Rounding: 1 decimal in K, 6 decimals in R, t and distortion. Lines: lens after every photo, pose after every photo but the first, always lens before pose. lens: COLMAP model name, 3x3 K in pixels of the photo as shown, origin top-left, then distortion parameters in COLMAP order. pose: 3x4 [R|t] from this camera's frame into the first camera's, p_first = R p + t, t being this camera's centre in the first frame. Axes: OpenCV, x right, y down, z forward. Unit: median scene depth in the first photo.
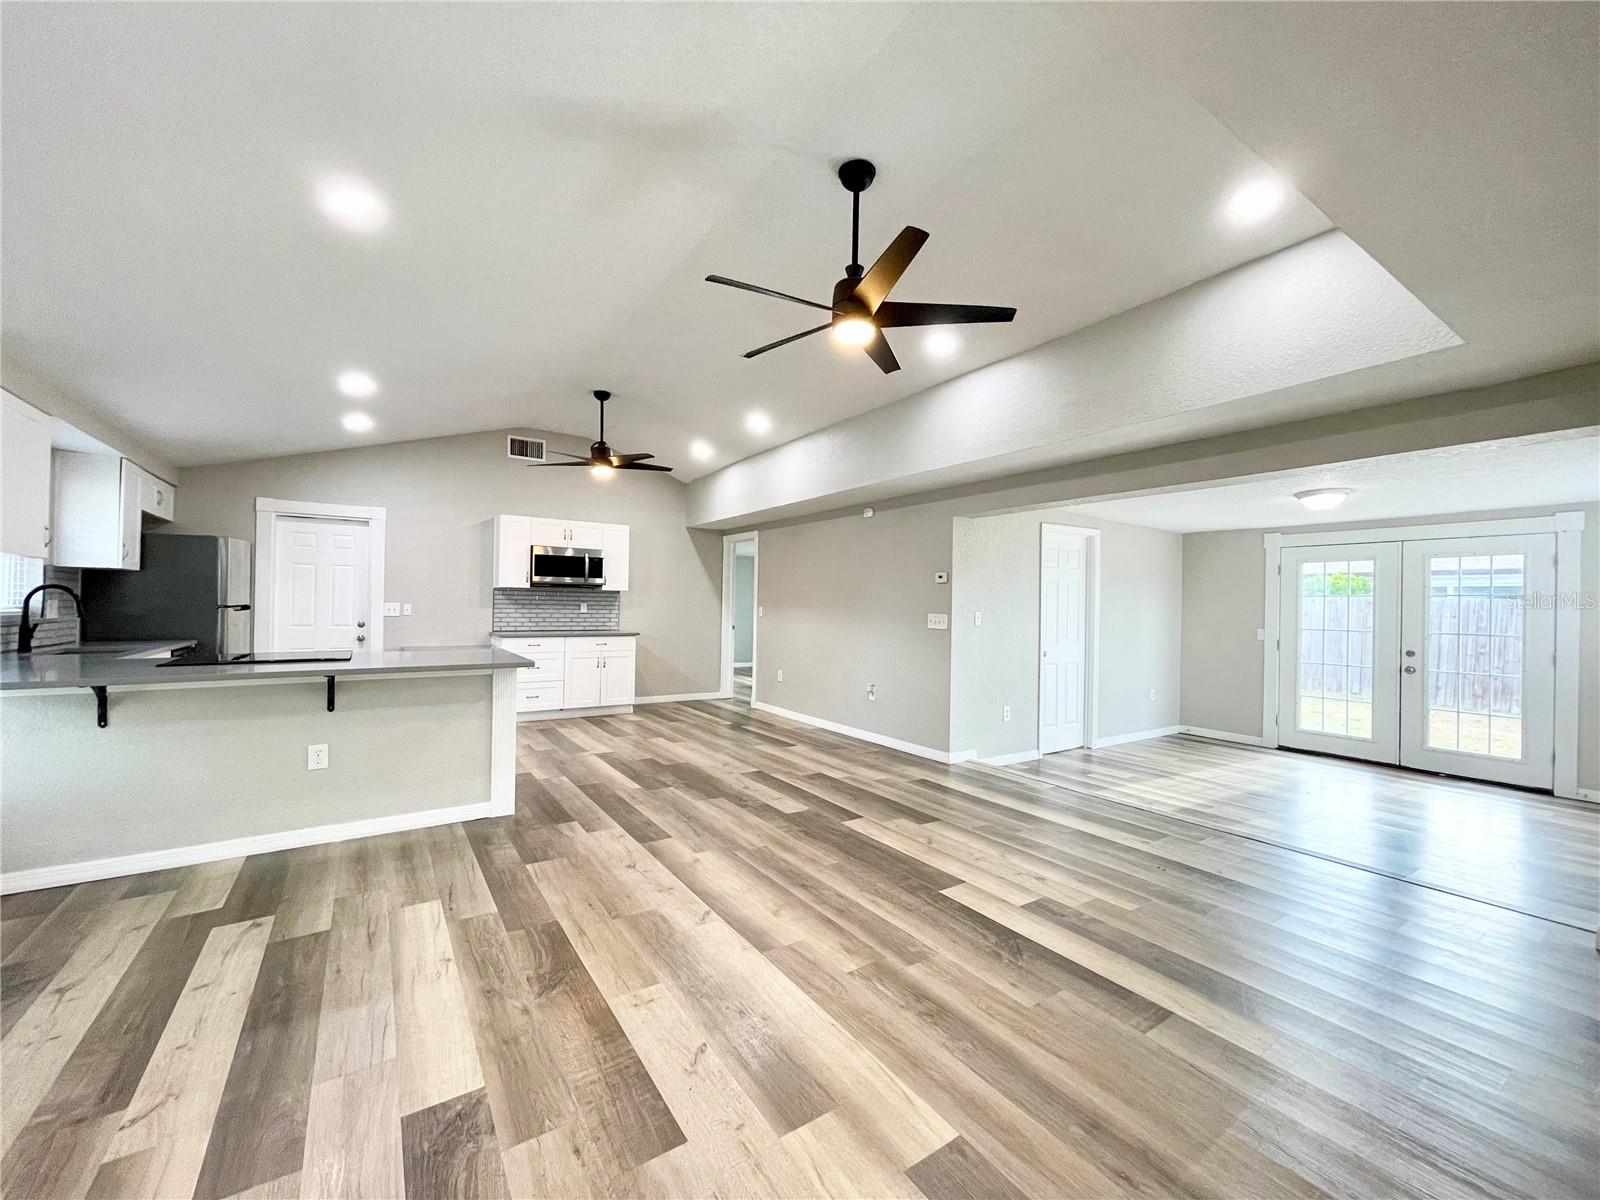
lens RADIAL K [[642.4, 0, 798.3], [0, 642.4, 602.8], [0, 0, 1]] dist [-0.000273, 0.000616]
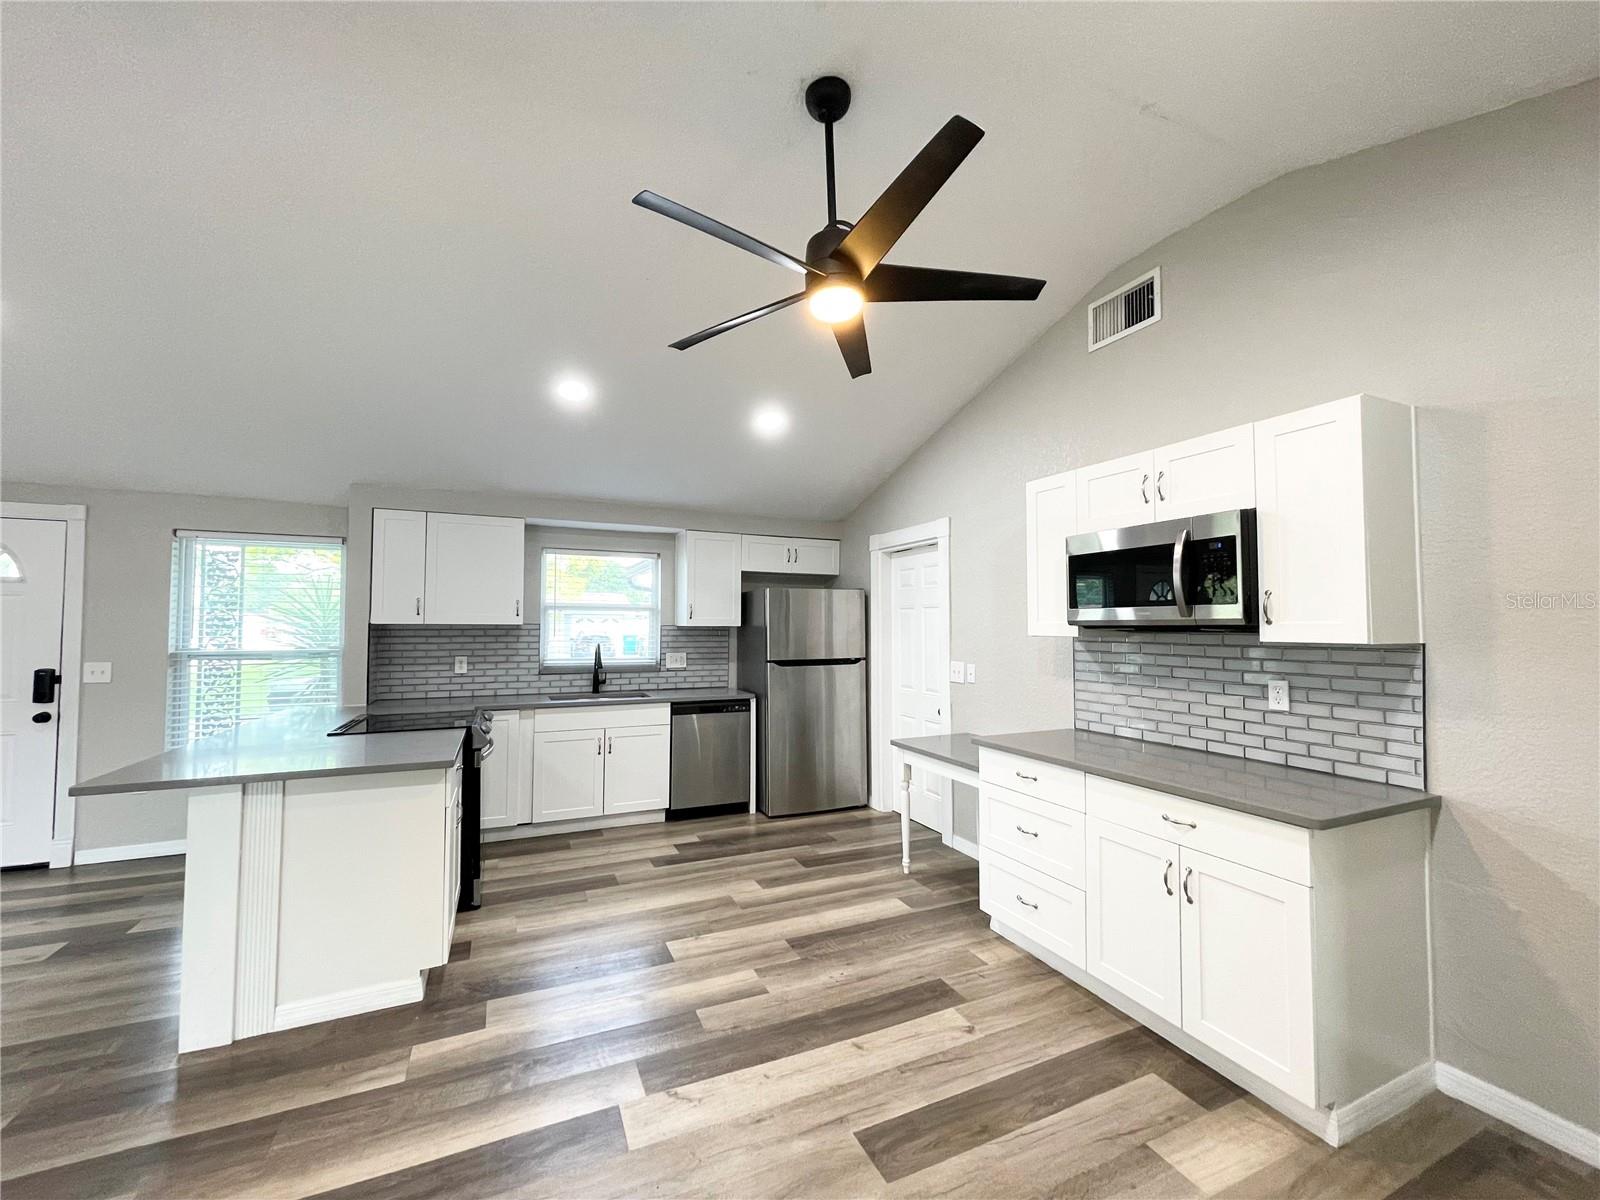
lens RADIAL K [[648.3, 0, 798.1], [0, 648.3, 600.5], [0, 0, 1]] dist [-0.003484, 0.003015]
pose [[-0.165310, -0.055753, -0.984665, 0.049326], [-0.003168, 0.998426, -0.056000, -0.035423], [0.986237, -0.006138, -0.165226, 1.403711]]
